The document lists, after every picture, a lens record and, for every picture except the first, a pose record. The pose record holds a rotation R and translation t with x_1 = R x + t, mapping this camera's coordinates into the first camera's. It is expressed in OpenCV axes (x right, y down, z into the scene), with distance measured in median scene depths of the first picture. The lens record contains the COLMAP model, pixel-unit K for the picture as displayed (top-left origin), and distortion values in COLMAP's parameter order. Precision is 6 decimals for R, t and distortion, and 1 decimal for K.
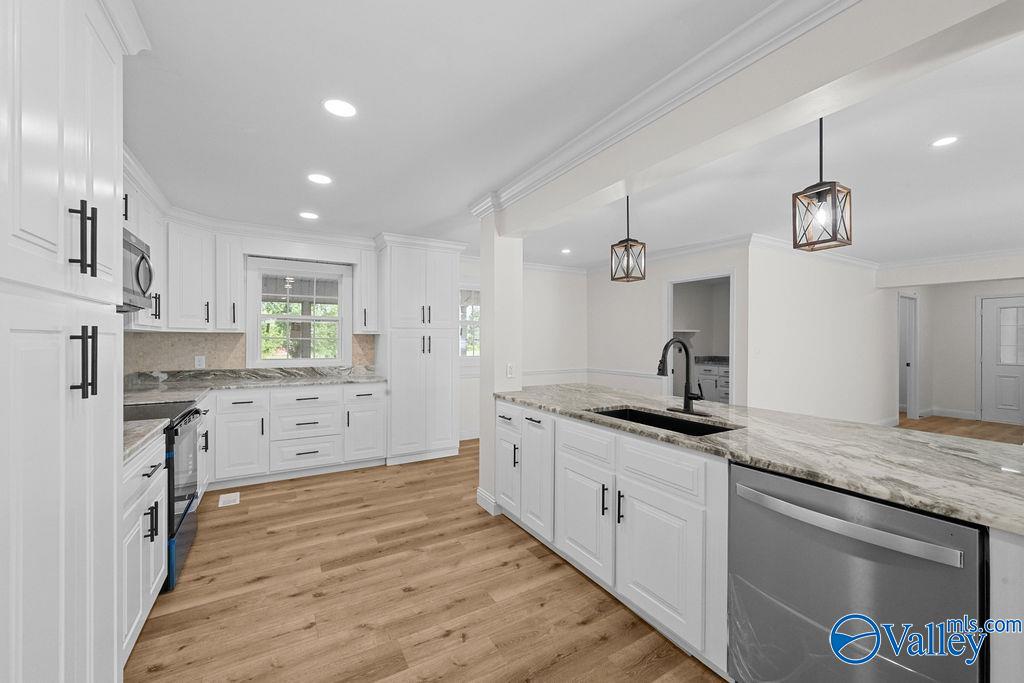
lens RADIAL K [[407.3, 0, 506.2], [0, 407.3, 340.2], [0, 0, 1]] dist [-0.000481, 0.000040]
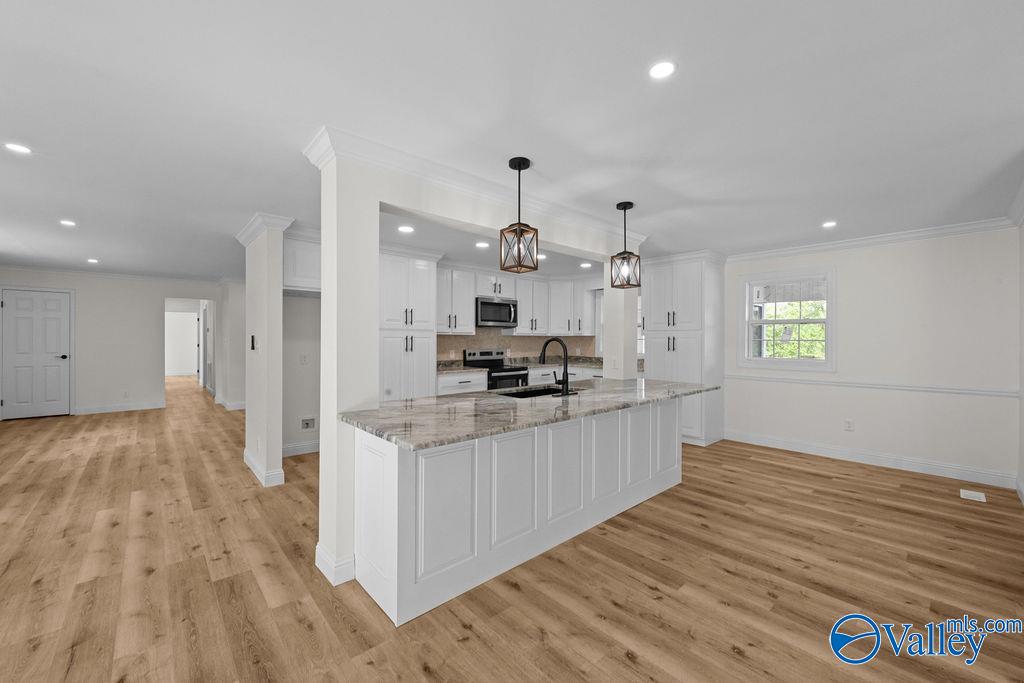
lens RADIAL K [[407.3, 0, 510.1], [0, 407.3, 334.7], [0, 0, 1]] dist [-0.000481, 0.000040]
pose [[0.211058, -0.011468, -0.977406, 1.357647], [-0.004884, 0.999906, -0.012787, 0.001735], [0.977461, 0.007472, 0.210982, 0.442697]]
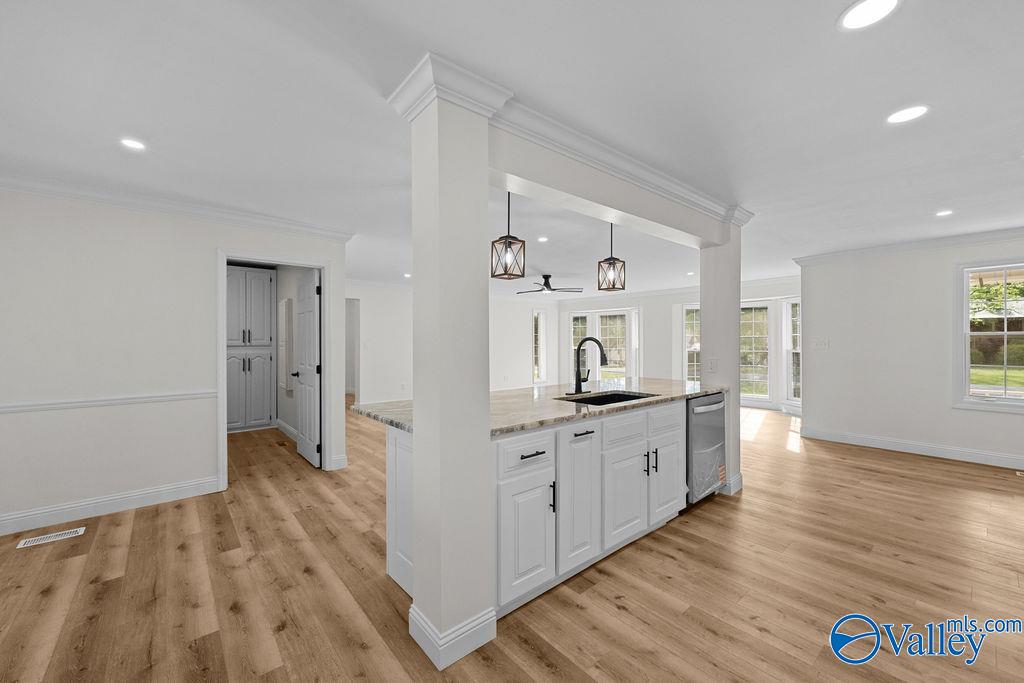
lens RADIAL K [[407.3, 0, 512.8], [0, 407.3, 339.7], [0, 0, 1]] dist [-0.000481, 0.000040]
pose [[-0.187356, -0.001410, 0.982291, -0.652171], [0.000865, 0.999998, 0.001600, -0.000419], [-0.982292, 0.001150, -0.187354, 1.150727]]
